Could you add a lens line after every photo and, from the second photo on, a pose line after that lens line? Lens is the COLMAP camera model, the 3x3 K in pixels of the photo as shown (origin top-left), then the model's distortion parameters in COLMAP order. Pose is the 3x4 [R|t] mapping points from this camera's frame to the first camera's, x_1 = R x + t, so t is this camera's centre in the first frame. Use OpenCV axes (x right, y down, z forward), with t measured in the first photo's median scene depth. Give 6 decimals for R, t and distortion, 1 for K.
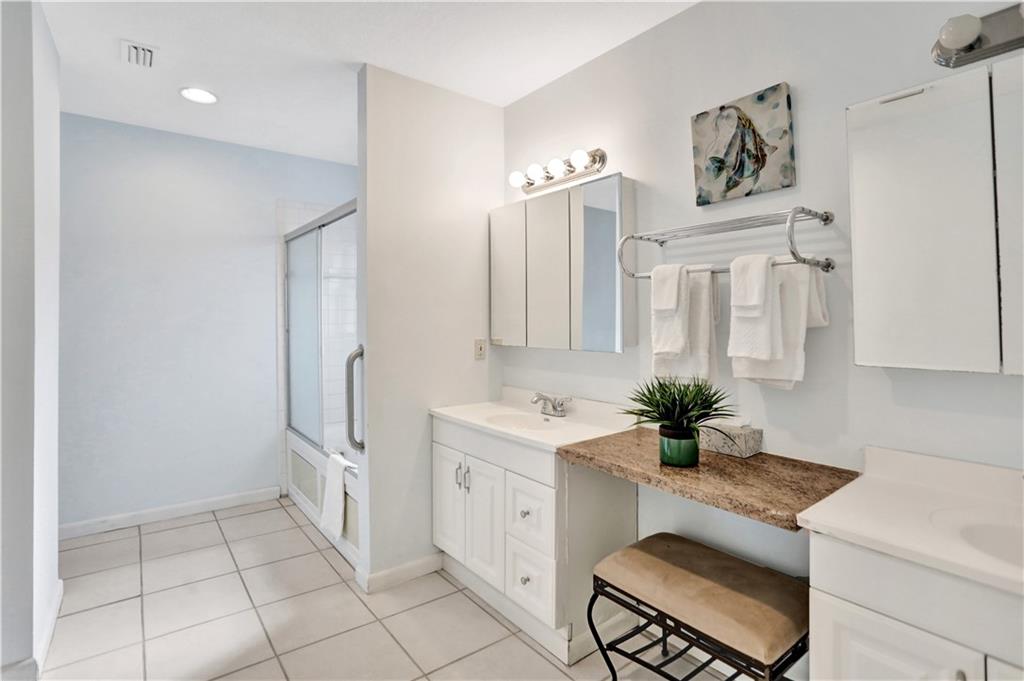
lens RADIAL K [[509.3, 0, 513.1], [0, 509.3, 329.7], [0, 0, 1]] dist [-0.038522, 0.000040]
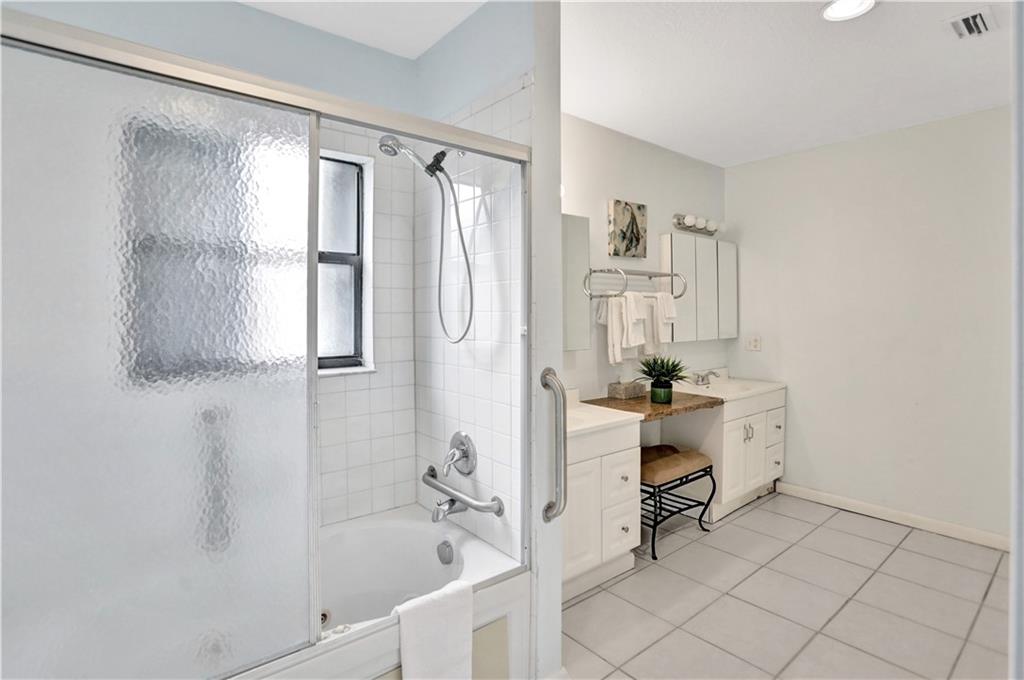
lens RADIAL K [[509.3, 0, 513.1], [0, 509.3, 329.2], [0, 0, 1]] dist [-0.038522, 0.000040]
pose [[-0.016650, -0.030646, 0.999392, -1.365980], [0.008646, 0.999488, 0.030793, -0.061803], [-0.999824, 0.009153, -0.016376, 1.437120]]
